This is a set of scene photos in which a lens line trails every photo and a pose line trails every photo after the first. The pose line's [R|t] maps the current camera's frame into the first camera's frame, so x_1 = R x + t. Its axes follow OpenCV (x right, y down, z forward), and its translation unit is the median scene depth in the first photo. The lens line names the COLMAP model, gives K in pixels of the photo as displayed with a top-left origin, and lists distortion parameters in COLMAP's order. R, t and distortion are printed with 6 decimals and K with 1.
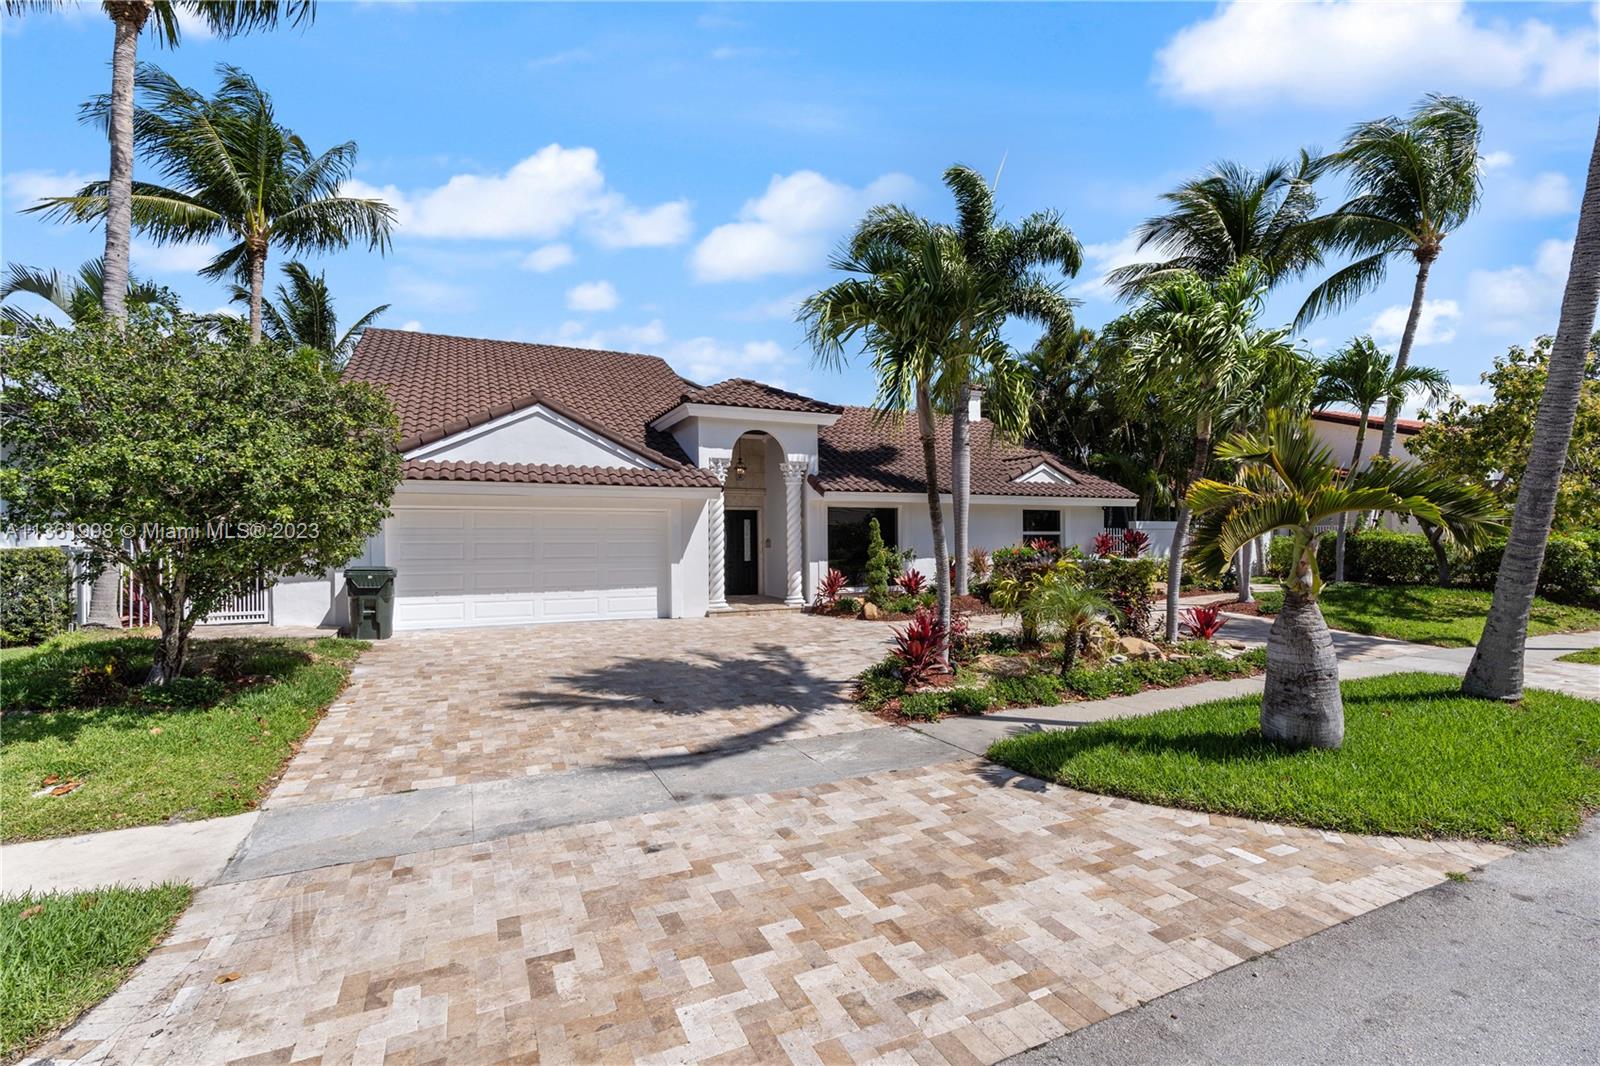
lens RADIAL K [[706.8, 0, 800.5], [0, 706.8, 520.1], [0, 0, 1]] dist [-0.002810, 0.000419]
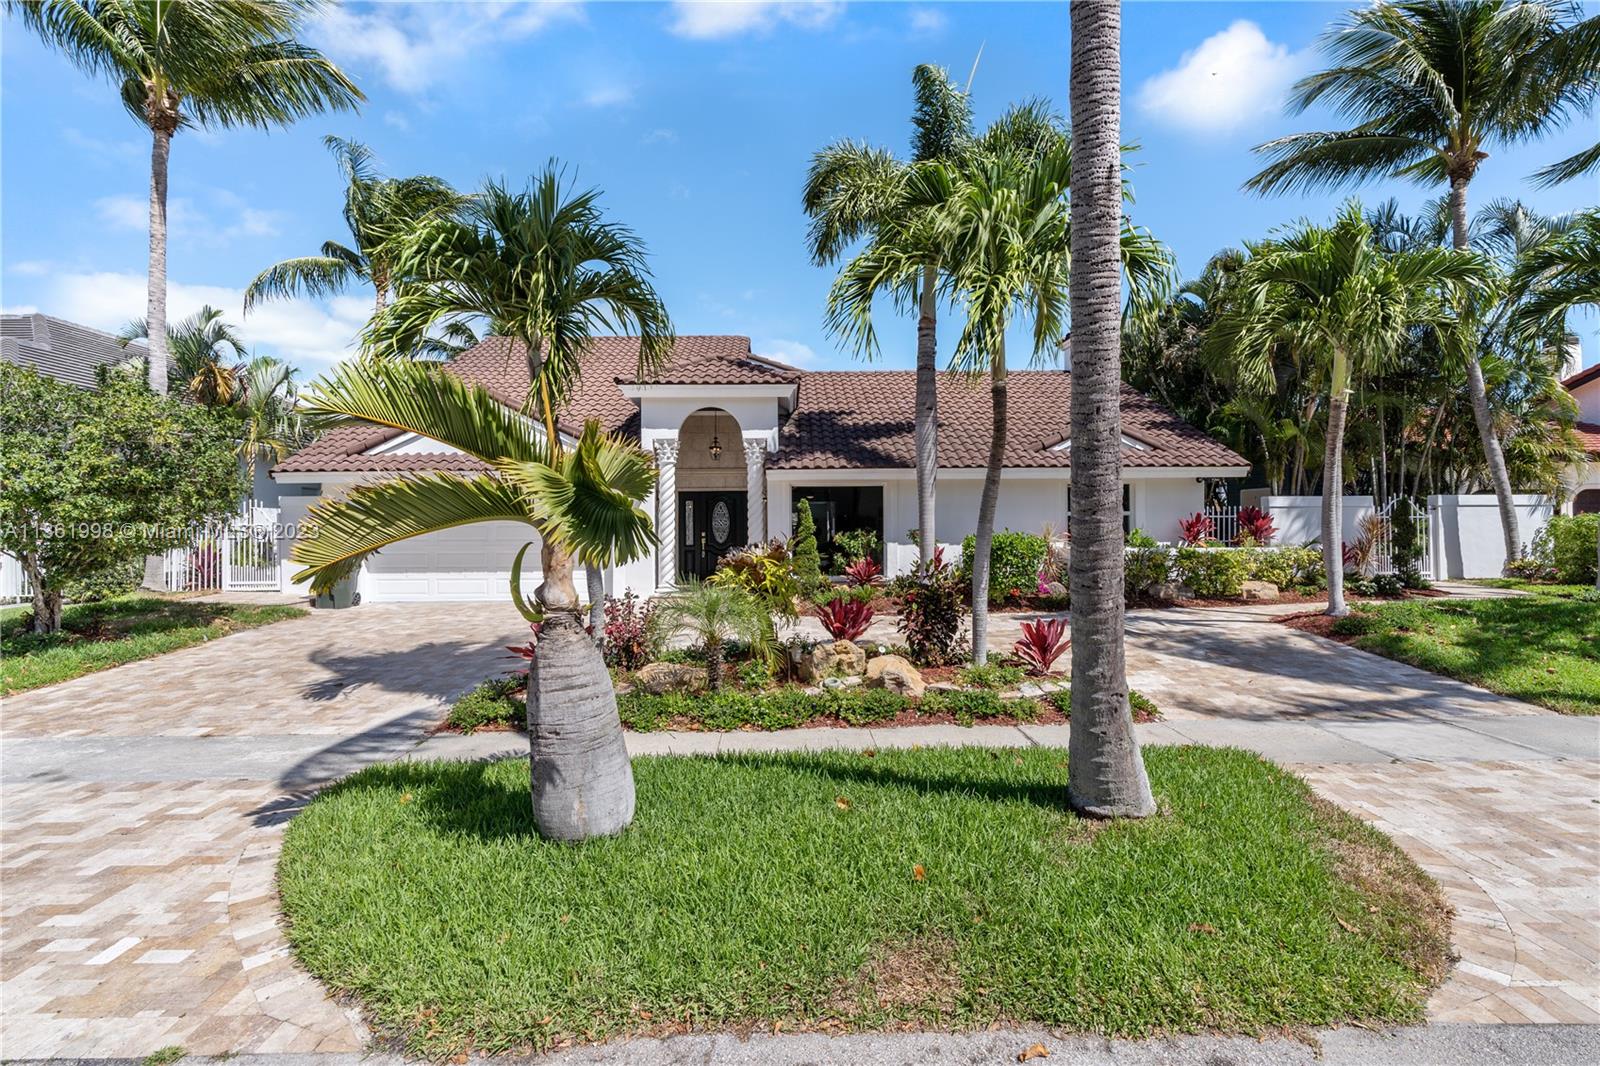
lens RADIAL K [[718.0, 0, 800.0], [0, 718.0, 533.0], [0, 0, 1]] dist [-0.005664, 0.000005]
pose [[0.917484, 0.006667, -0.397717, 0.639352], [0.013148, 0.998805, 0.047074, -0.003825], [0.397555, -0.048419, 0.916300, 0.237132]]
